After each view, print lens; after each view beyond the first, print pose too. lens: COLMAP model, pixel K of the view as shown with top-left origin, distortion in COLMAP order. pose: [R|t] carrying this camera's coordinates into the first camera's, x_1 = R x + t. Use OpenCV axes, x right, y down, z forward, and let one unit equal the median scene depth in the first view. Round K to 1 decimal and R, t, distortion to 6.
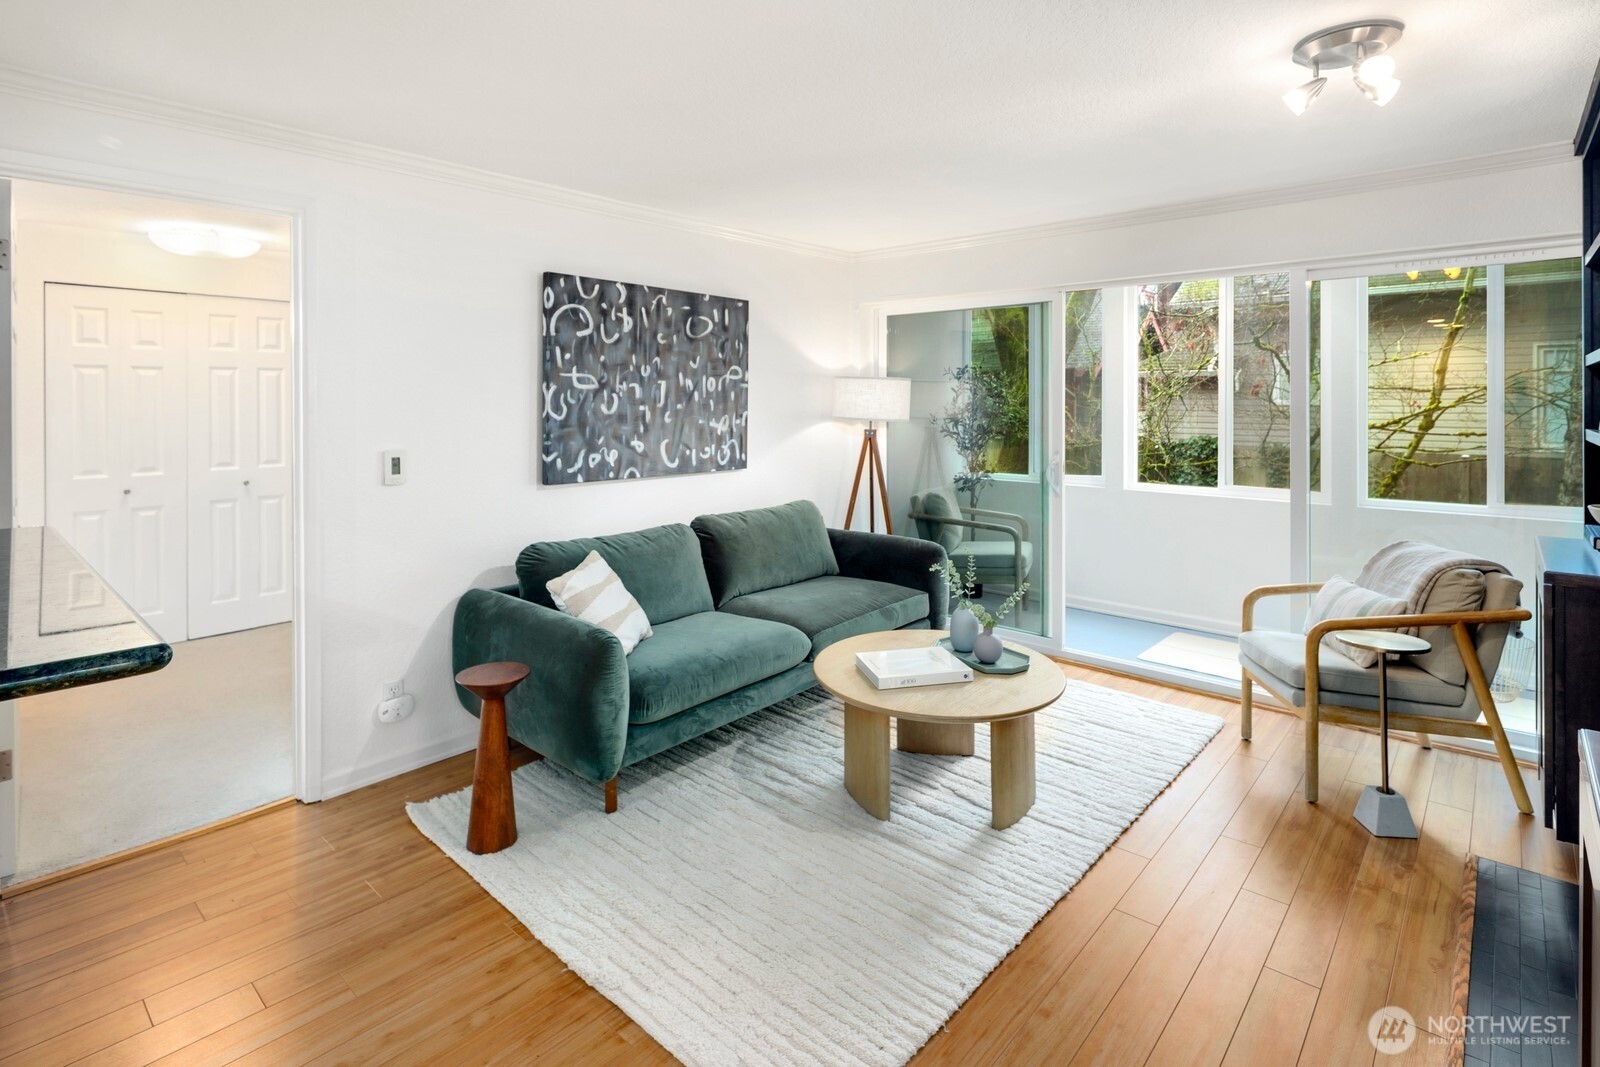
lens RADIAL K [[781.4, 0, 794.6], [0, 781.4, 405.7], [0, 0, 1]] dist [0.000712, -0.001572]
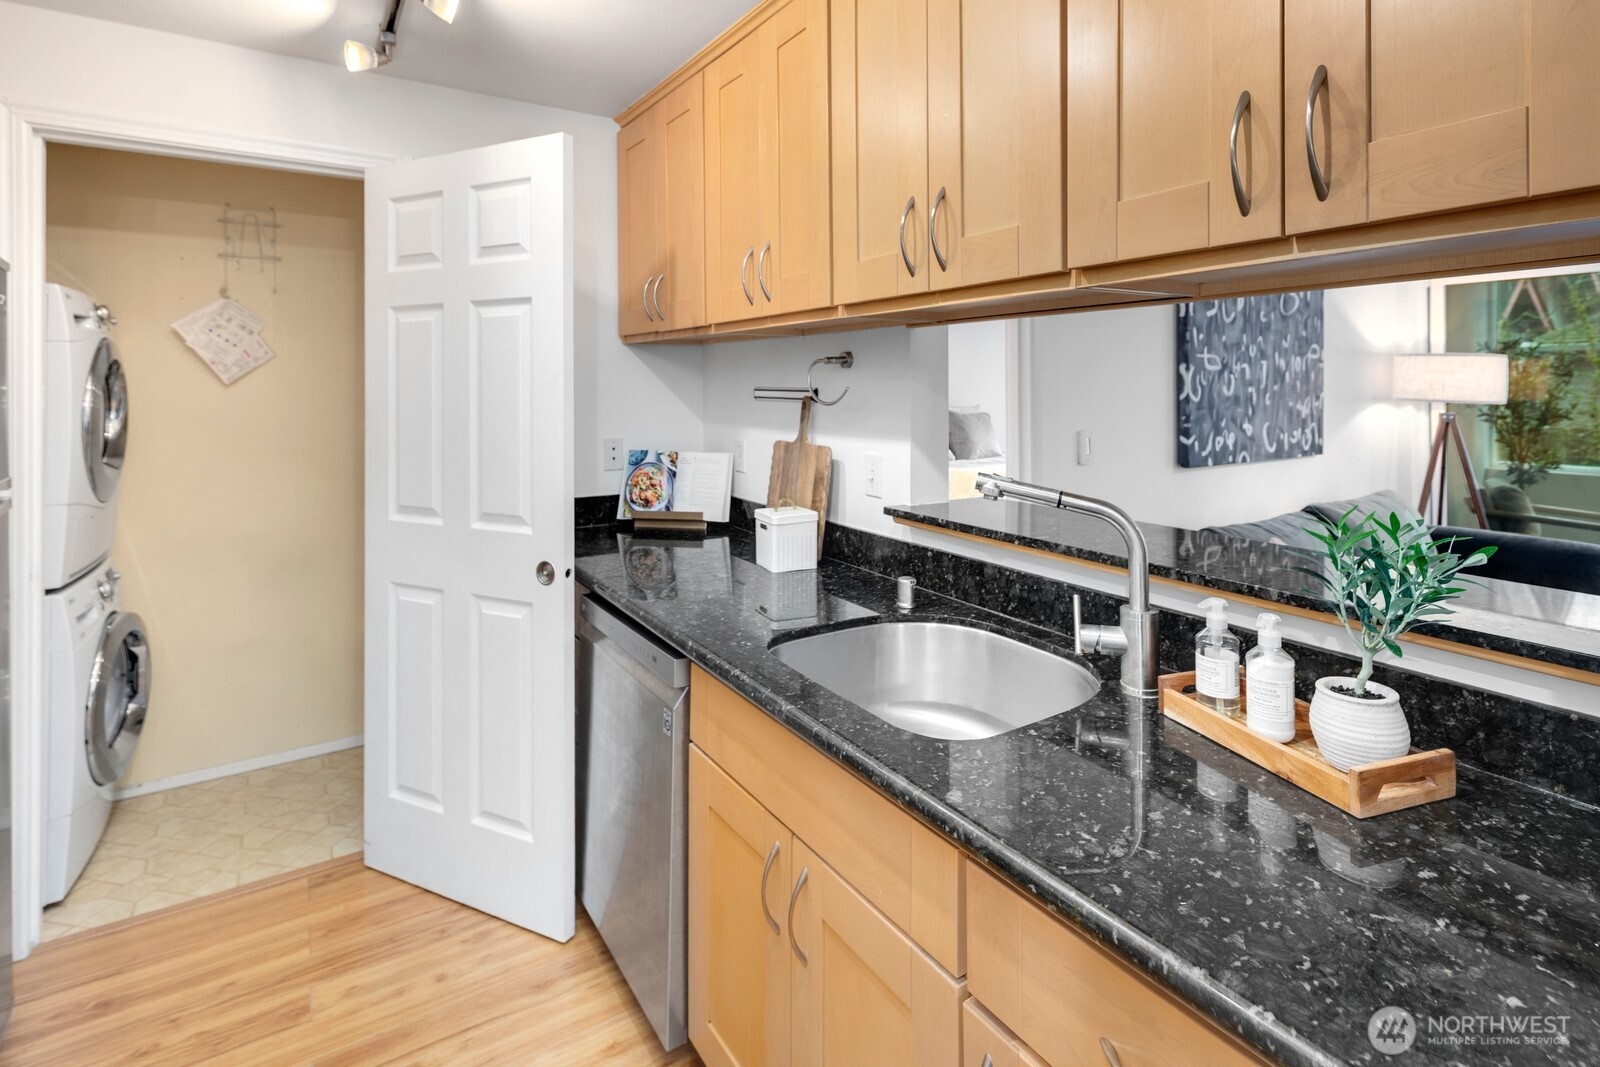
lens RADIAL K [[785.0, 0, 796.1], [0, 785.0, 375.9], [0, 0, 1]] dist [0.000343, -0.001398]
pose [[0.964892, -0.005071, -0.262598, -0.490768], [0.001629, 0.999910, -0.013325, -0.001793], [0.262642, 0.012429, 0.964813, -0.077287]]
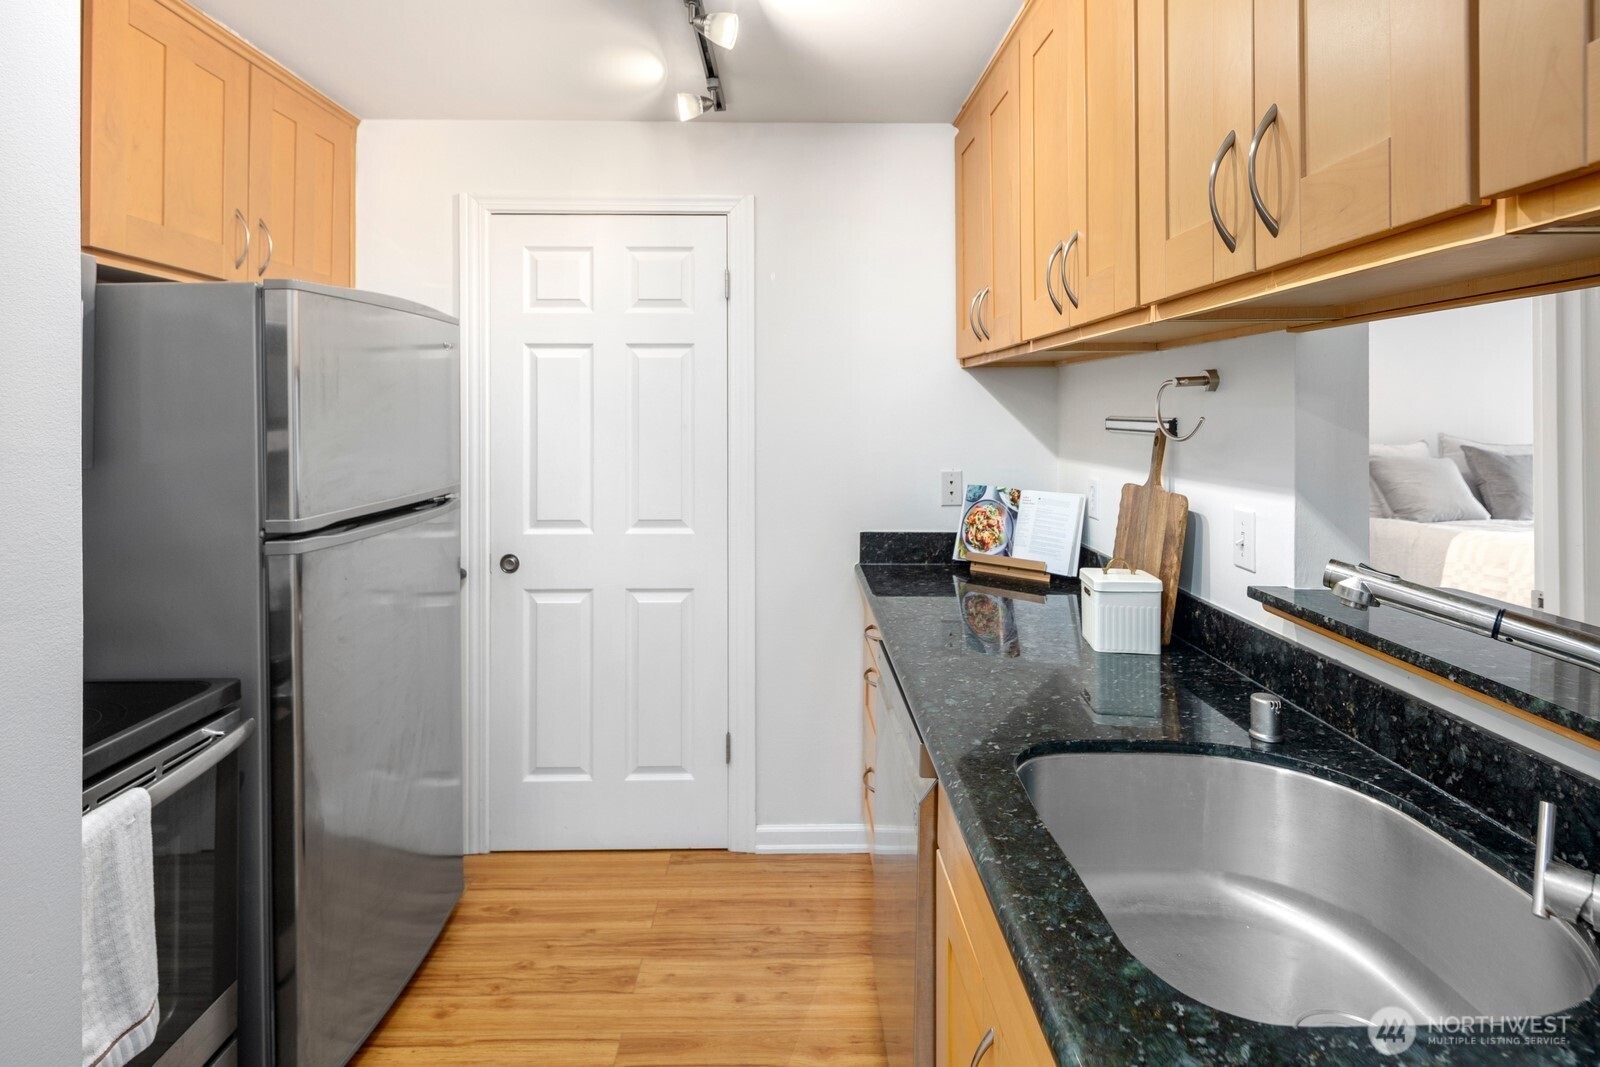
lens RADIAL K [[781.4, 0, 794.6], [0, 781.4, 405.7], [0, 0, 1]] dist [0.000712, -0.001572]
pose [[0.676124, -0.005115, -0.736770, -0.443657], [-0.003429, 0.999943, -0.010089, -0.002362], [0.736780, 0.009348, 0.676068, 0.036951]]
